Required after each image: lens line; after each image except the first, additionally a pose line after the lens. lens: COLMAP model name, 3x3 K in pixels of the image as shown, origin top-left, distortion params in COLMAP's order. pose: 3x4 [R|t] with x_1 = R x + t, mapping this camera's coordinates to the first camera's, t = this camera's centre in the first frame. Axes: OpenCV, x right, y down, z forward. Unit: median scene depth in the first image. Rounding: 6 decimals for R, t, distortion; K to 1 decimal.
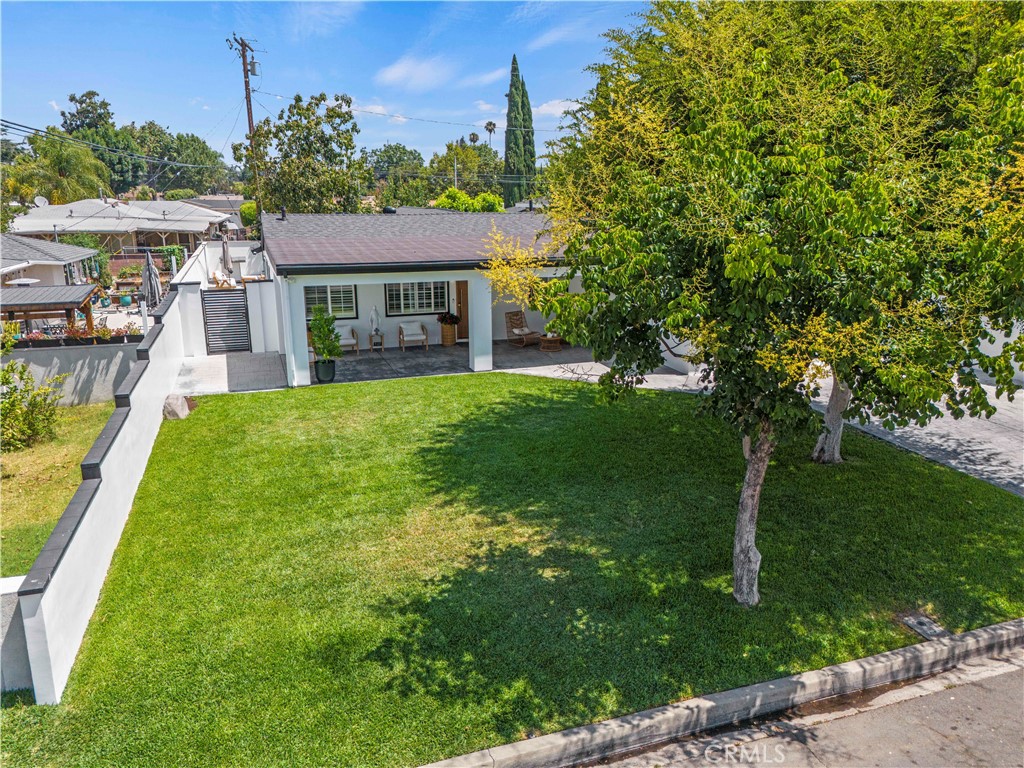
lens RADIAL K [[736.7, 0, 526.1], [0, 736.7, 376.1], [0, 0, 1]] dist [0.076698, -0.064223]
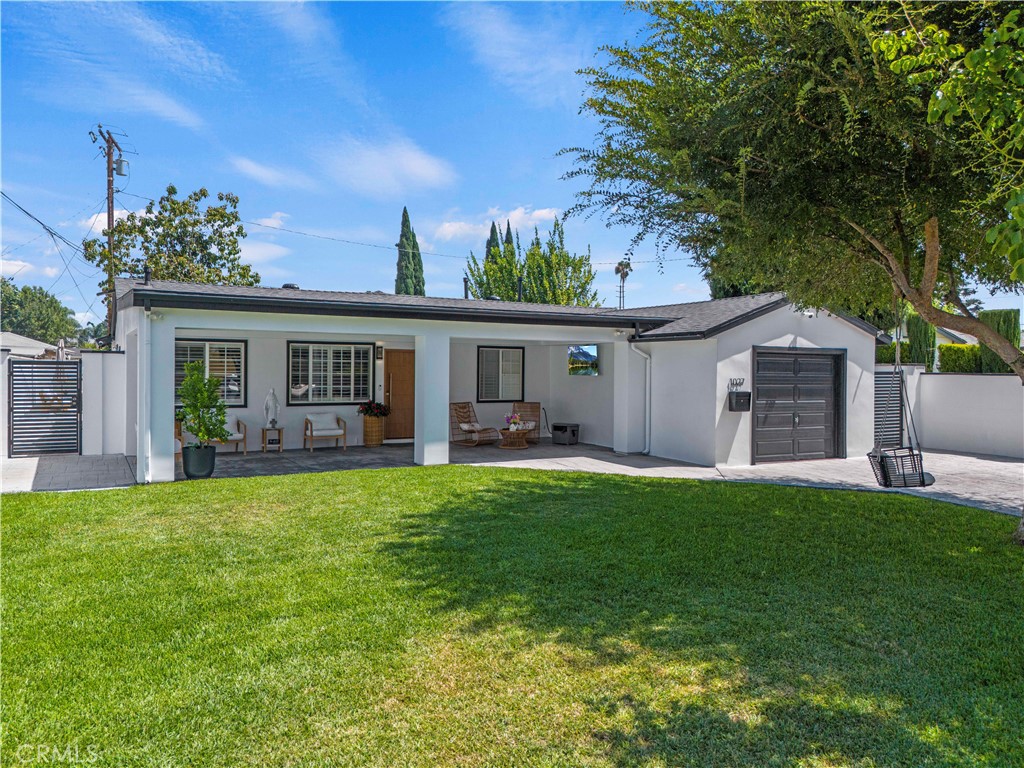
lens RADIAL K [[746.9, 0, 520.6], [0, 746.9, 384.4], [0, 0, 1]] dist [0.070975, -0.058199]
pose [[0.987282, 0.009973, 0.158664, -0.122492], [0.024255, 0.976896, -0.212333, 0.094179], [-0.157116, 0.213481, 0.964230, 0.375145]]
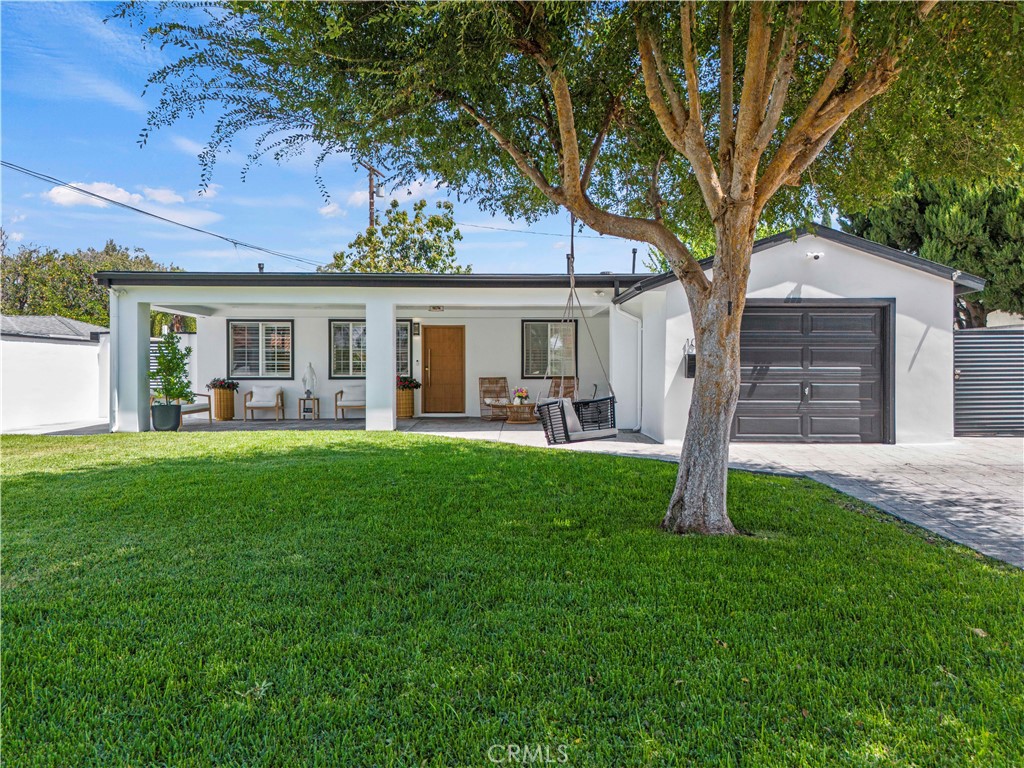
lens RADIAL K [[746.9, 0, 520.6], [0, 746.9, 384.4], [0, 0, 1]] dist [0.070975, -0.058199]
pose [[0.950345, 0.008703, -0.311077, 0.393995], [-0.075780, 0.975991, -0.204204, 0.113788], [0.301831, 0.217638, 0.928187, 0.479428]]
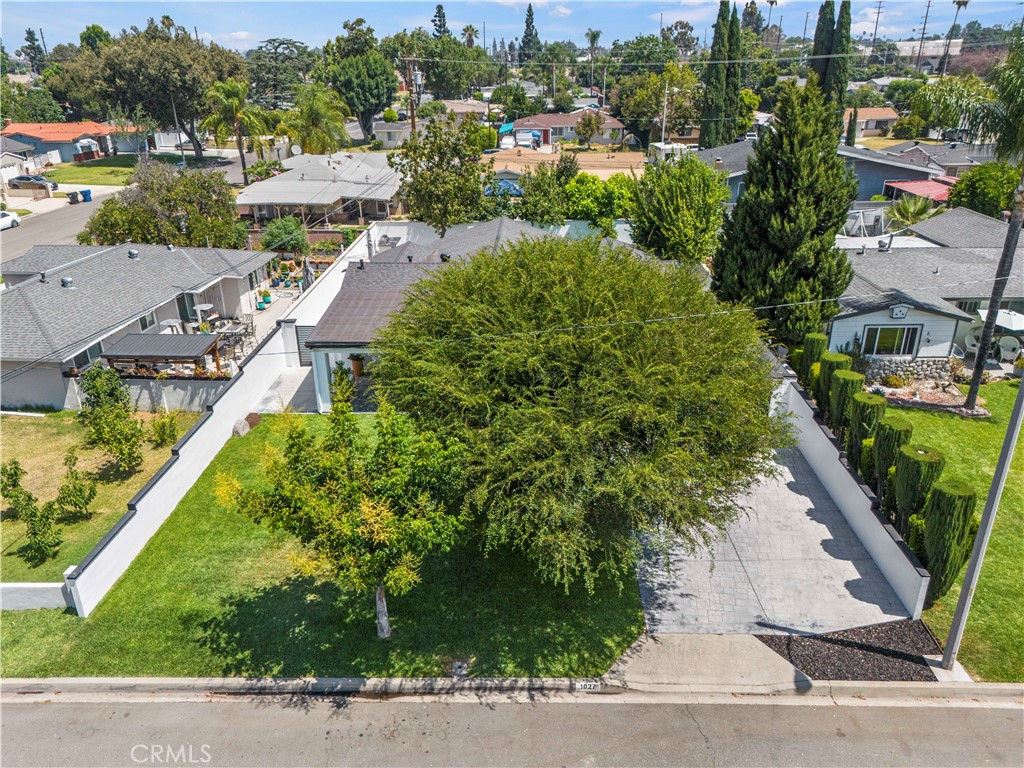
lens RADIAL K [[736.7, 0, 526.1], [0, 736.7, 376.1], [0, 0, 1]] dist [0.076698, -0.064223]
pose [[0.938738, 0.132190, -0.318273, 0.711473], [-0.080922, 0.982240, 0.169282, -0.442104], [0.334997, -0.133156, 0.932763, -0.373496]]
